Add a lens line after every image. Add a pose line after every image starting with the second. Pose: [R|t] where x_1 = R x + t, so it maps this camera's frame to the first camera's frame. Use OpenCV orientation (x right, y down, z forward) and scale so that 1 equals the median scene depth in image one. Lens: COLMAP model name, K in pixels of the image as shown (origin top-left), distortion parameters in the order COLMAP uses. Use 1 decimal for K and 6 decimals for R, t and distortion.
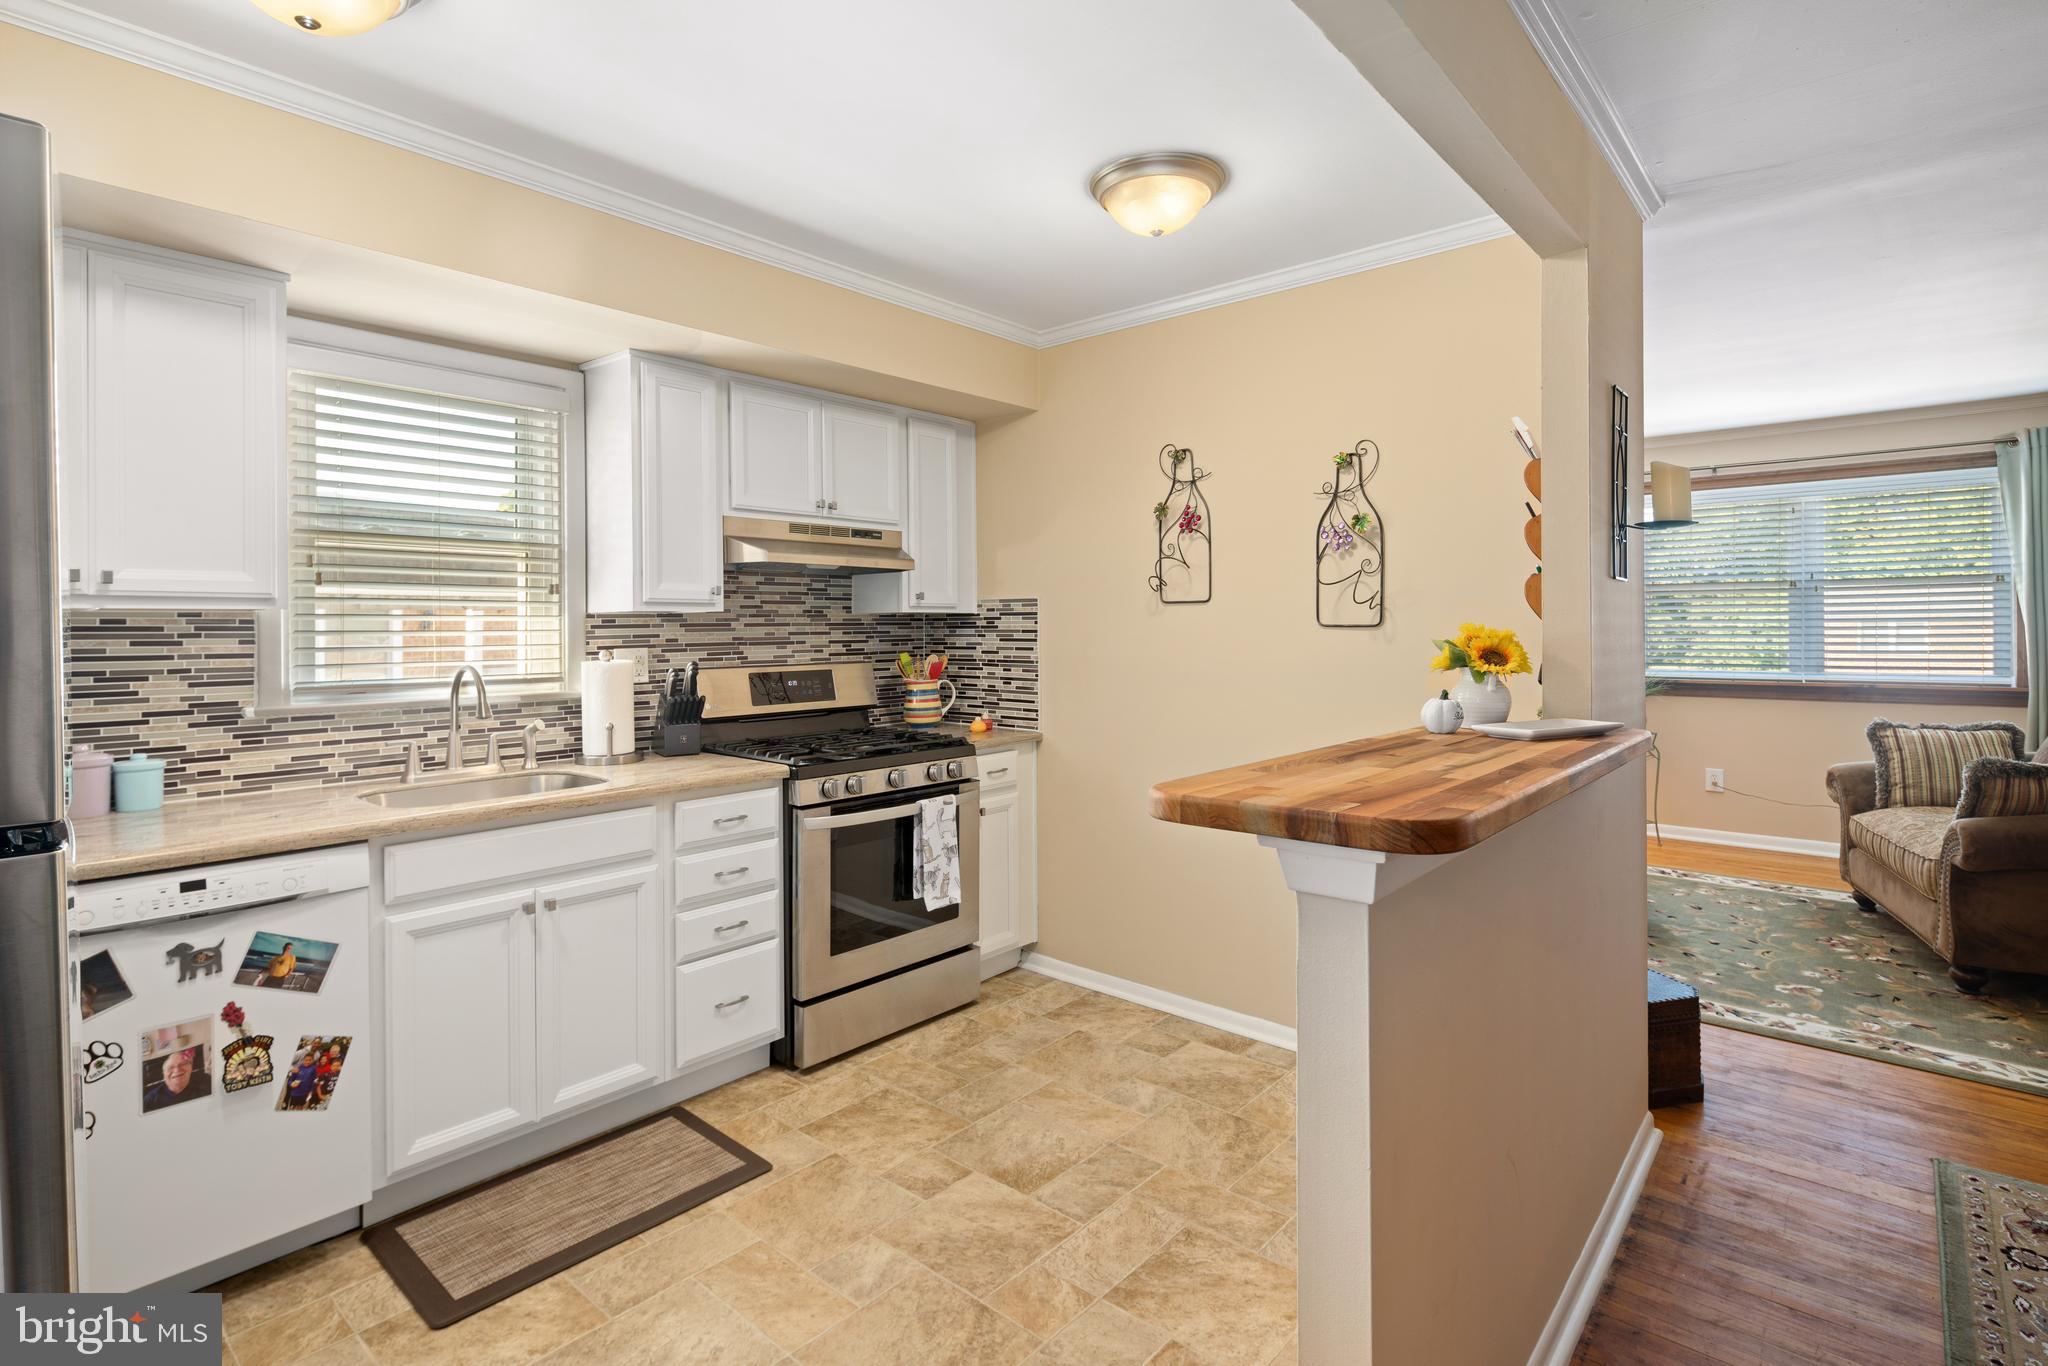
lens RADIAL K [[997.6, 0, 1013.3], [0, 997.6, 624.9], [0, 0, 1]] dist [0.006092, -0.004793]
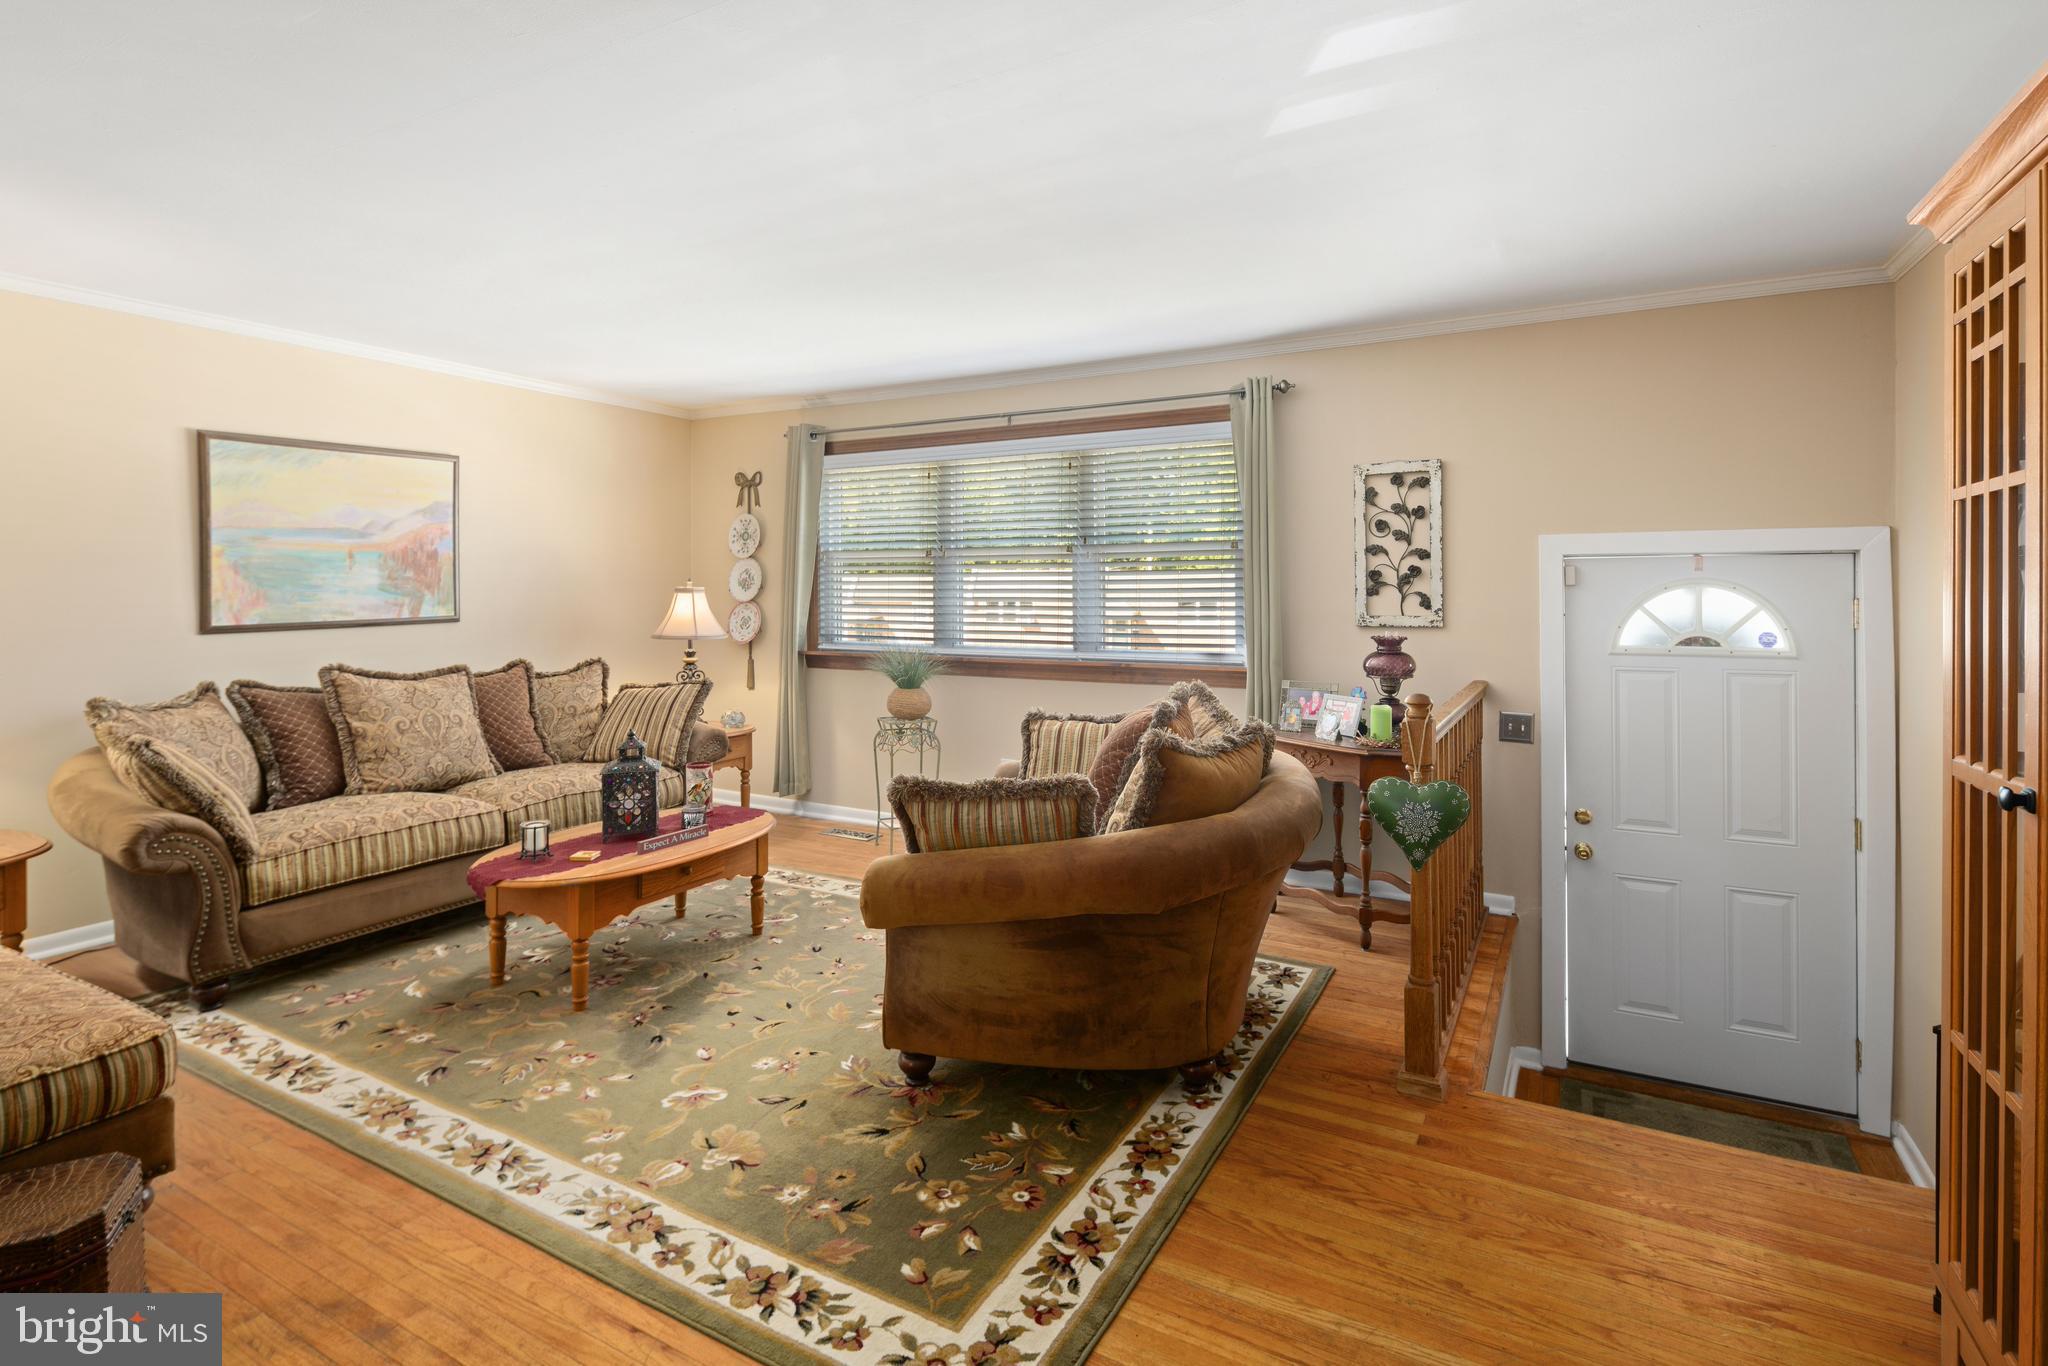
lens RADIAL K [[997.6, 0, 1021.8], [0, 997.6, 590.3], [0, 0, 1]] dist [0.006092, -0.004793]
pose [[0.975338, 0.007629, 0.220583, 0.318109], [-0.007452, 0.999971, -0.001632, -0.001875], [-0.220589, -0.000052, 0.975367, 0.088982]]
